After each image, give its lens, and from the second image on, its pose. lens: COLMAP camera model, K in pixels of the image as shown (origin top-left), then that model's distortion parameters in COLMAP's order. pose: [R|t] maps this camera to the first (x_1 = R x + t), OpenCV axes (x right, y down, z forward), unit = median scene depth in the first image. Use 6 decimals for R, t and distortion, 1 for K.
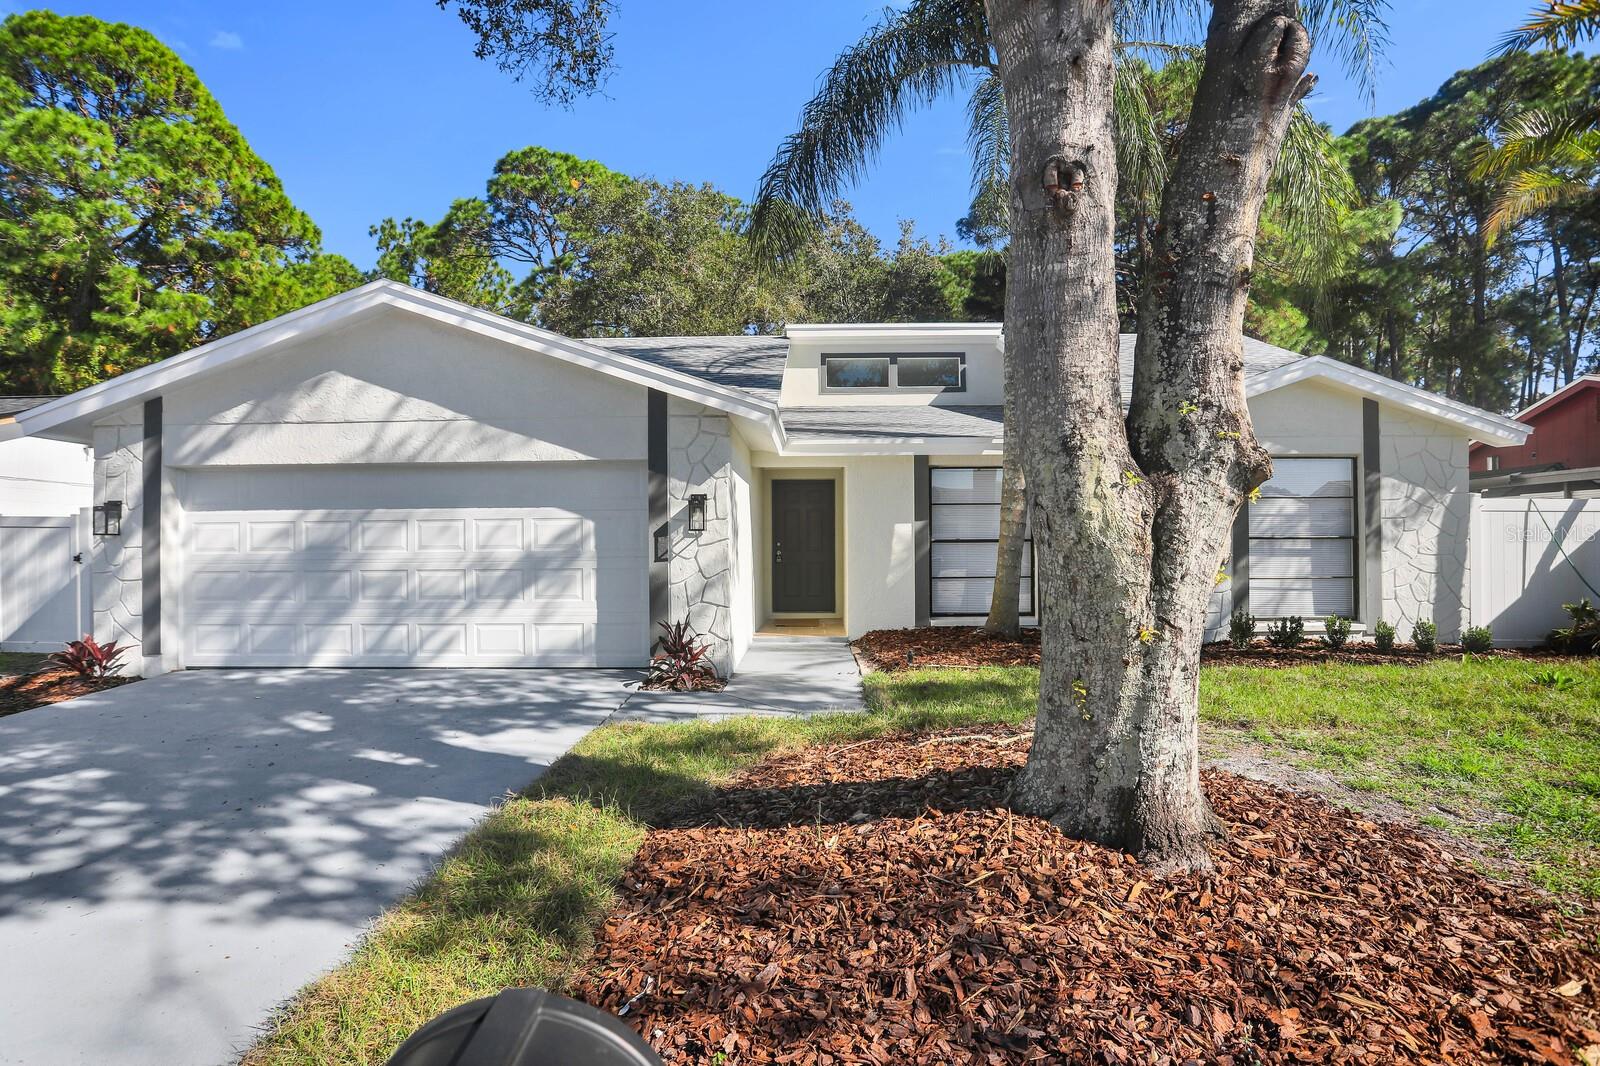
lens RADIAL K [[800.6, 0, 801.1], [0, 800.6, 544.3], [0, 0, 1]] dist [-0.059621, 0.041888]
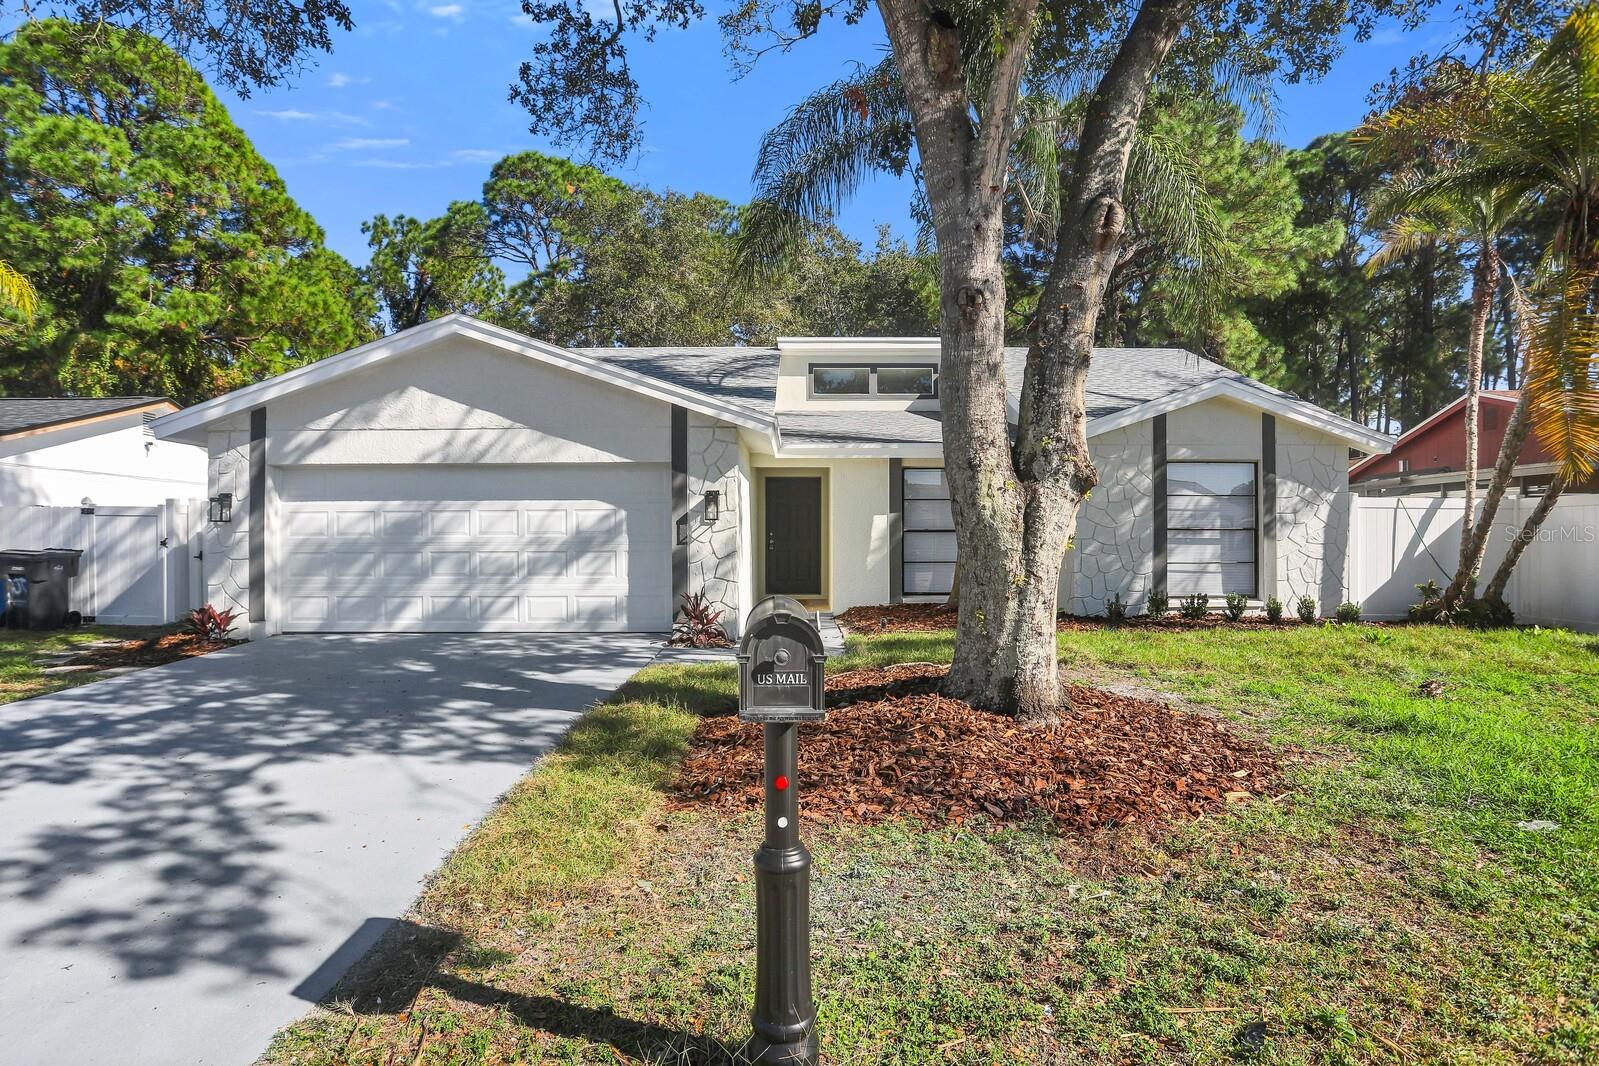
lens RADIAL K [[810.4, 0, 796.1], [0, 810.4, 538.2], [0, 0, 1]] dist [-0.037702, 0.024140]
pose [[0.999849, 0.004461, 0.016816, -0.016988], [-0.004438, 0.999989, -0.001352, 0.010350], [-0.016822, 0.001277, 0.999858, -0.216594]]
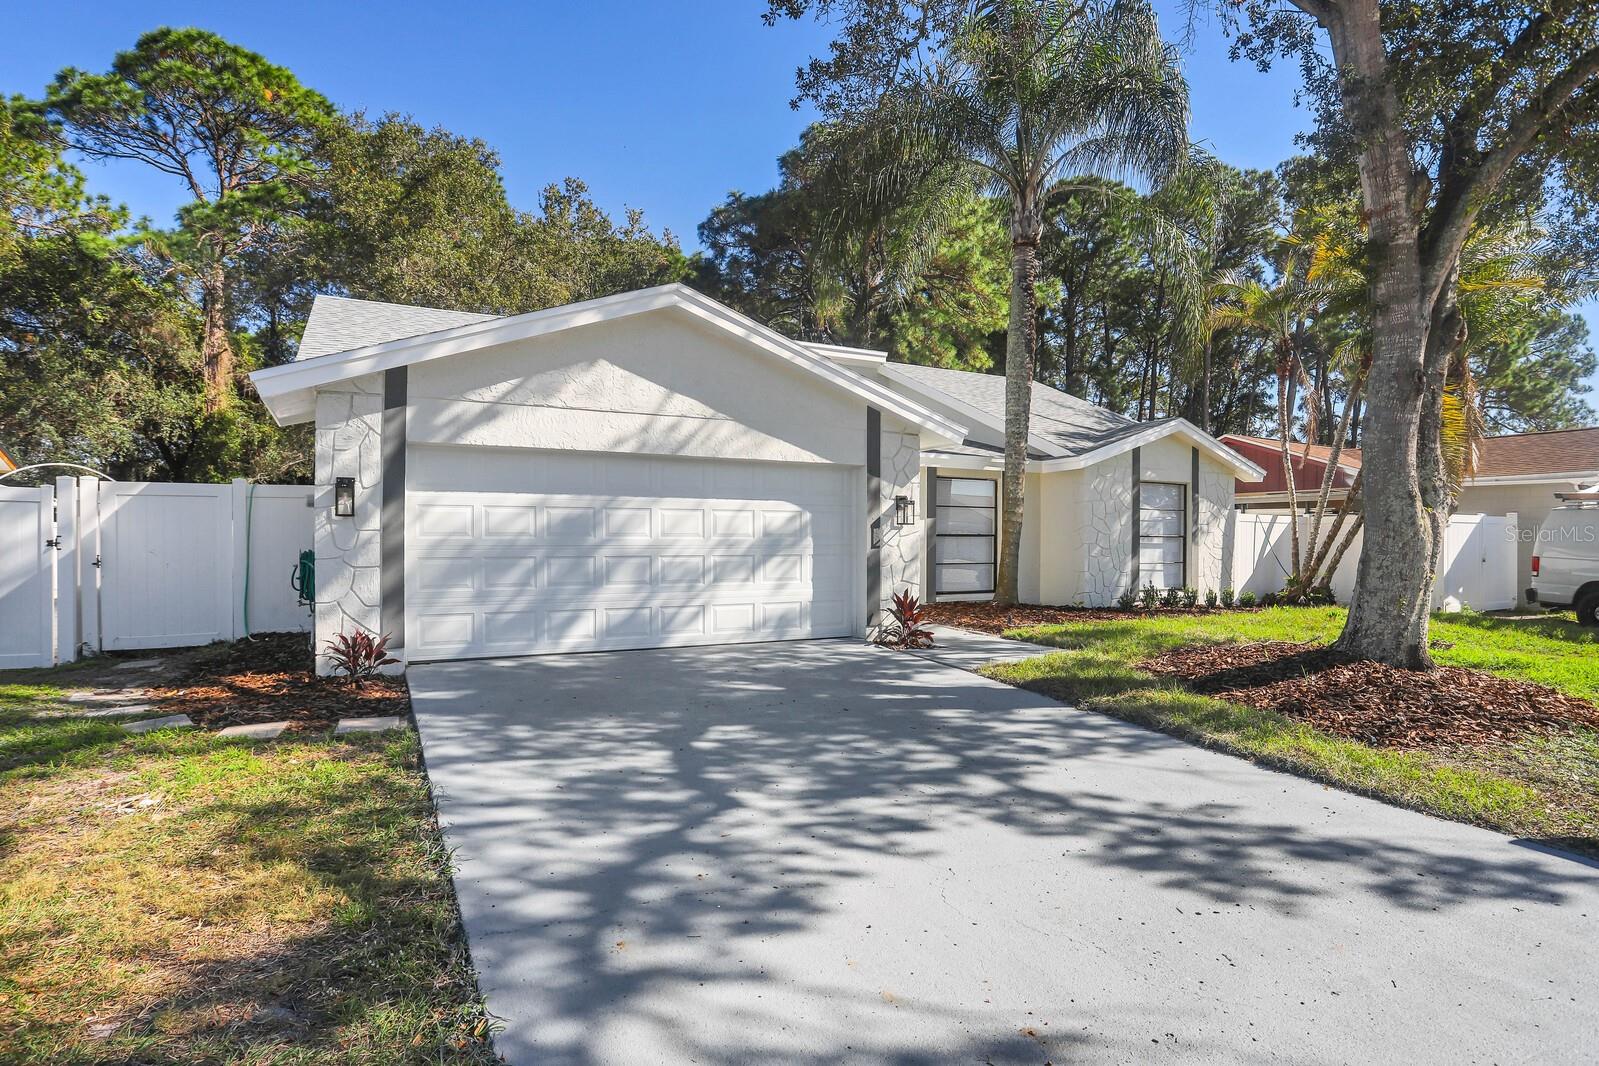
lens RADIAL K [[840.6, 0, 799.7], [0, 840.6, 545.5], [0, 0, 1]] dist [-0.054456, 0.024294]
pose [[0.869474, 0.007898, 0.493915, -0.786653], [-0.011523, 0.999924, 0.004294, 0.010924], [-0.493844, -0.009425, 0.869500, -0.061908]]
